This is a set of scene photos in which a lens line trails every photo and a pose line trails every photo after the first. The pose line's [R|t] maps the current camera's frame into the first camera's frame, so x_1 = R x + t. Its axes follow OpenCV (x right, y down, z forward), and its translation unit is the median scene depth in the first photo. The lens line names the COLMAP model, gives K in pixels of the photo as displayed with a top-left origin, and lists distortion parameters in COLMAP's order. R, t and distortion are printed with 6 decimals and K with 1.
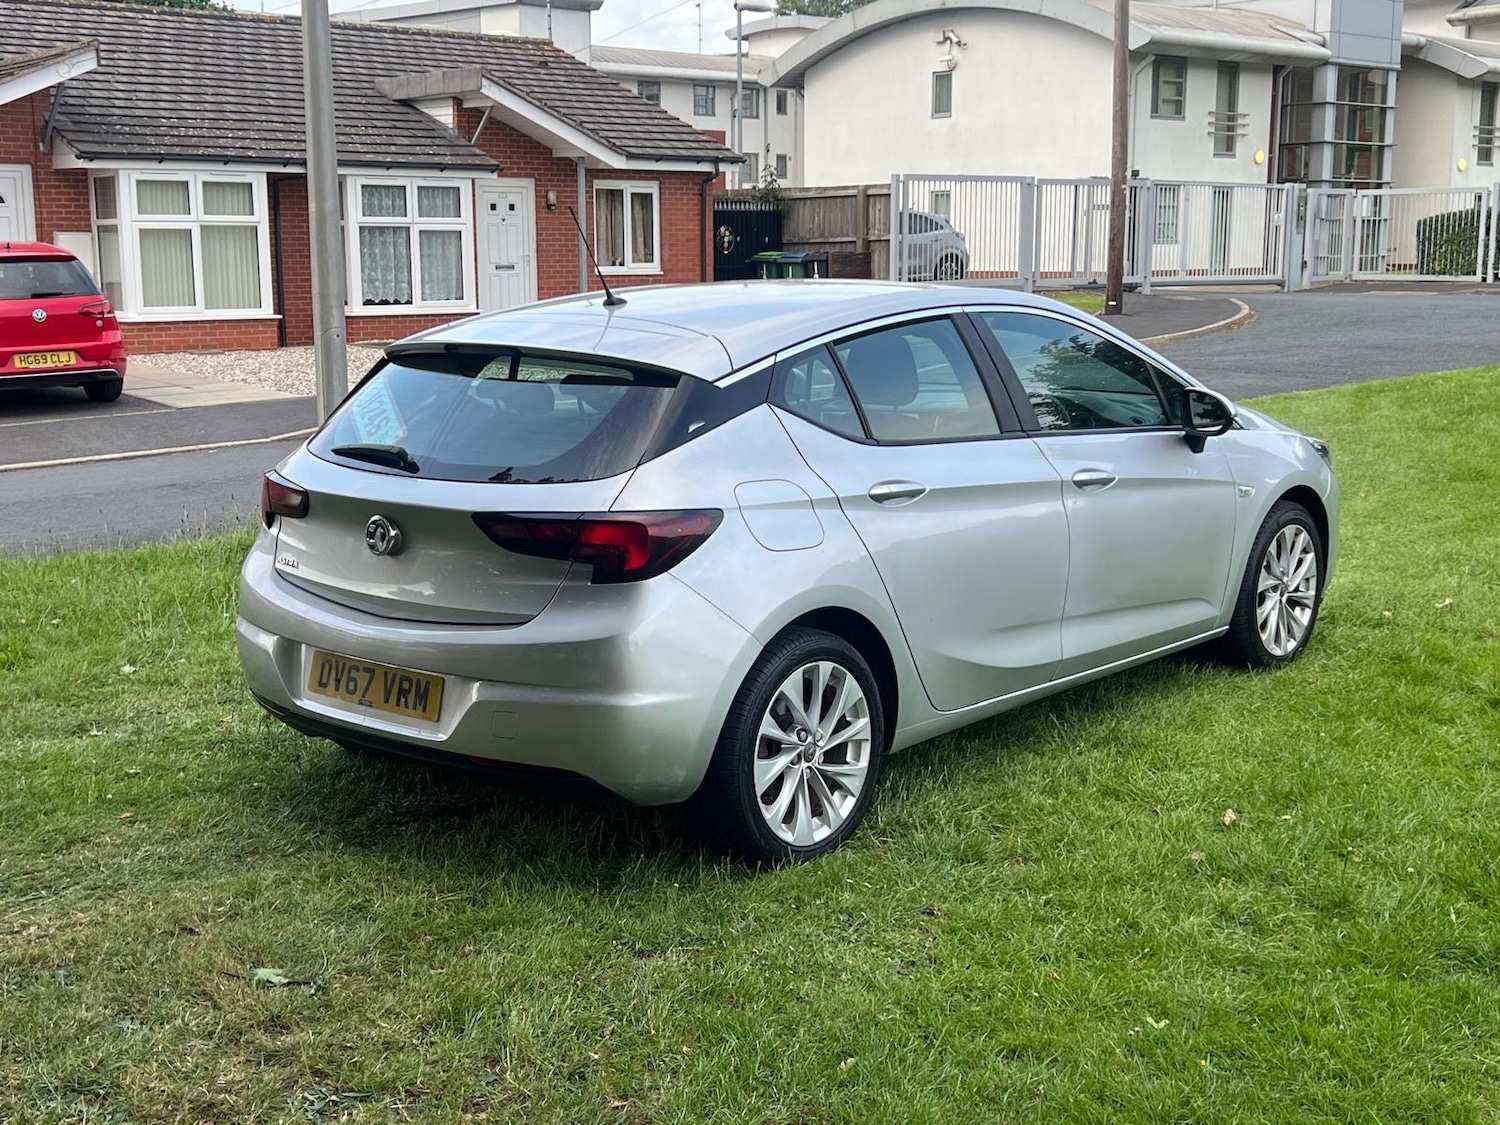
lens RADIAL K [[1869.4, 0, 723.7], [0, 1869.4, 566.8], [0, 0, 1]] dist [0.156860, -0.421101]
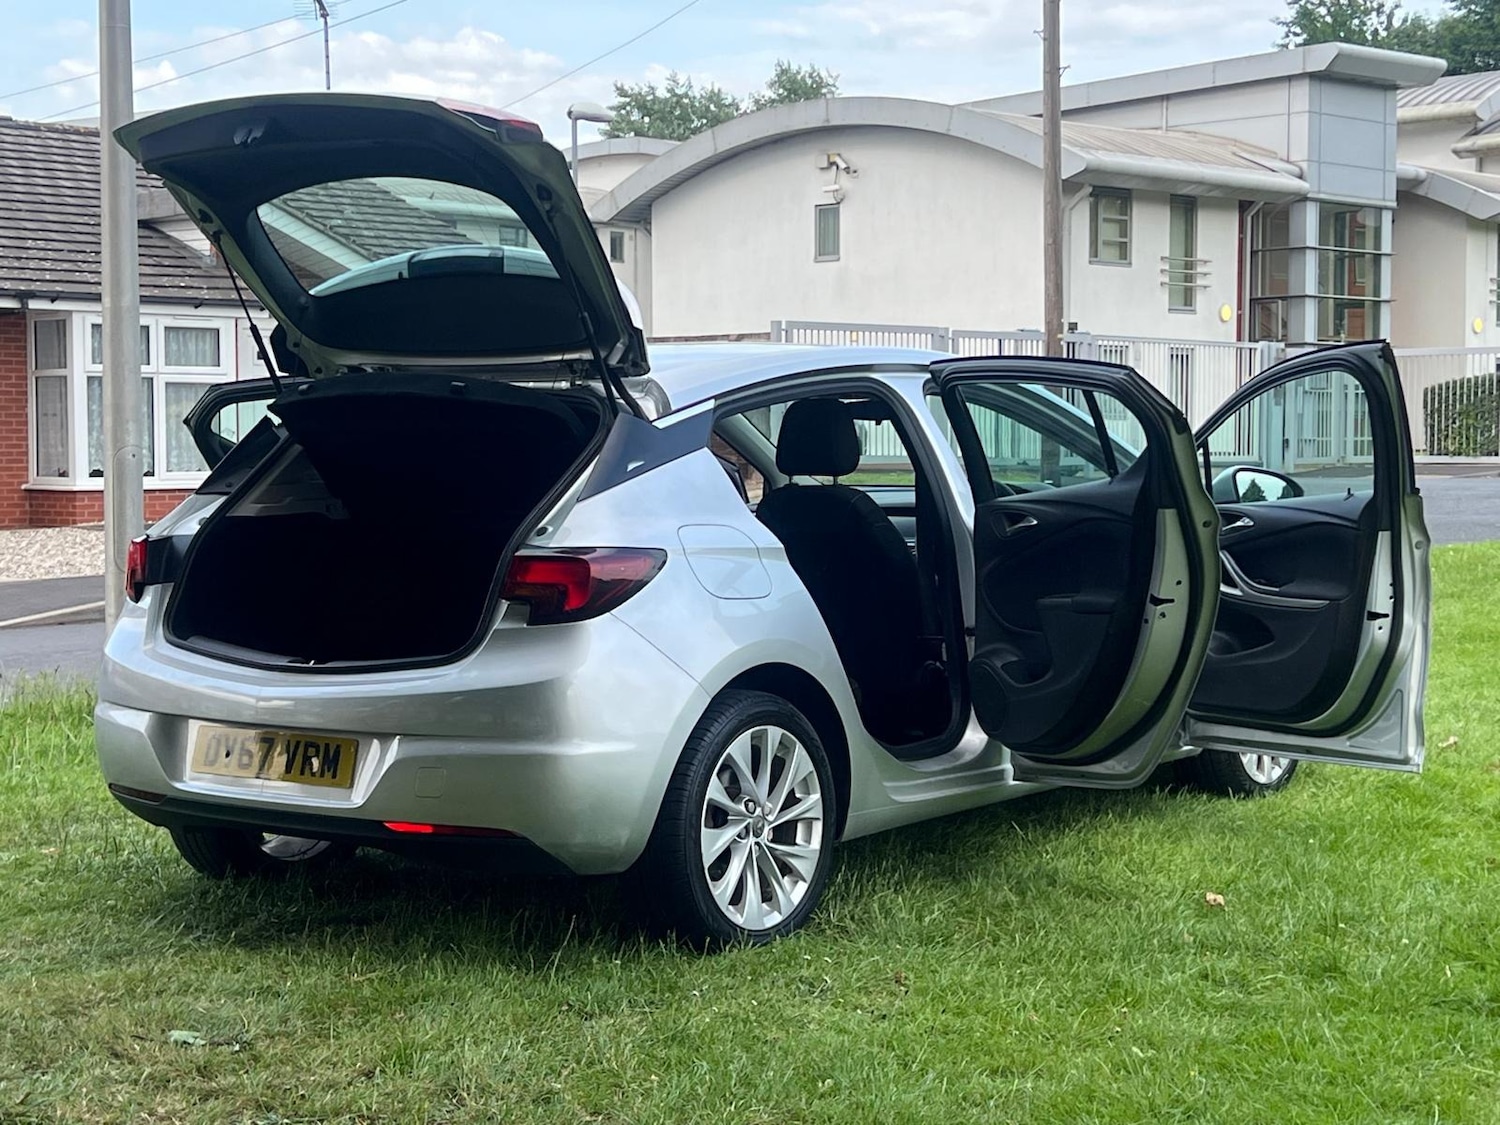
lens RADIAL K [[2530.9, 0, 746.3], [0, 2530.9, 557.1], [0, 0, 1]] dist [0.242157, -0.969249]
pose [[0.996438, -0.001490, 0.084318, -0.014178], [0.011922, 0.992291, -0.123352, 0.027017], [-0.083484, 0.123918, 0.988774, -0.052245]]
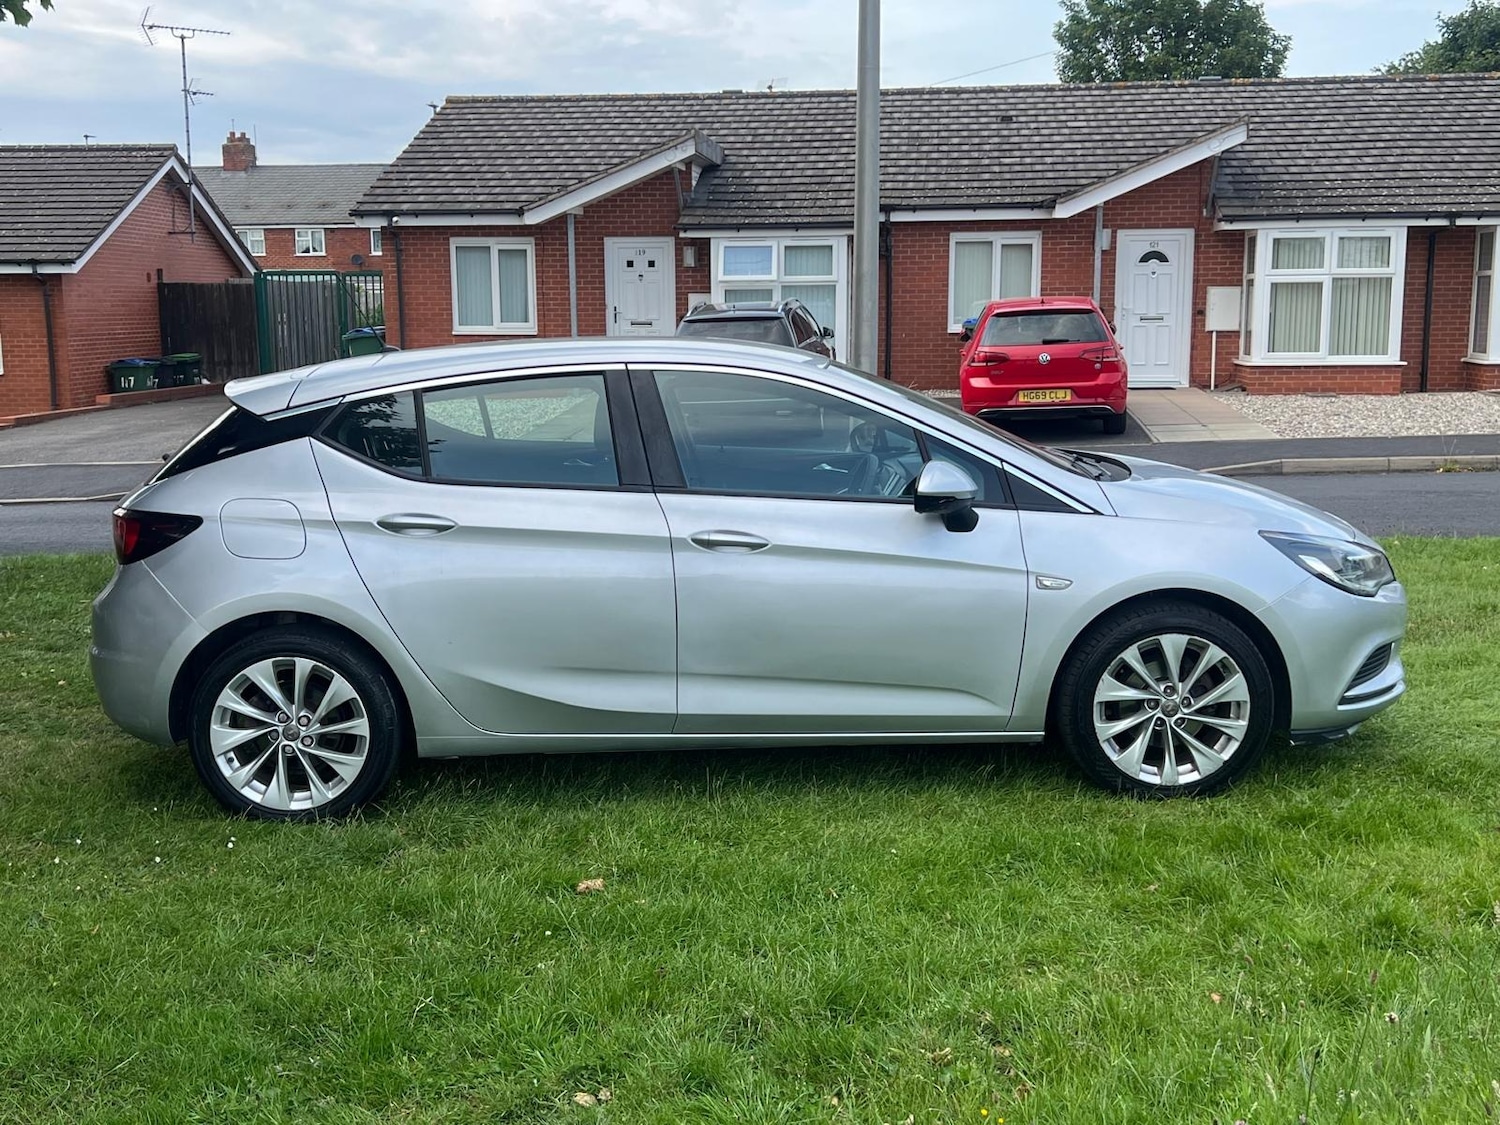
lens RADIAL K [[1667.7, 0, 748.0], [0, 1667.7, 579.1], [0, 0, 1]] dist [0.147046, -0.369787]
pose [[0.675189, 0.119778, -0.727855, 0.223390], [-0.120581, 0.991378, 0.051289, -0.019230], [0.727723, 0.053136, 0.683810, 0.106343]]
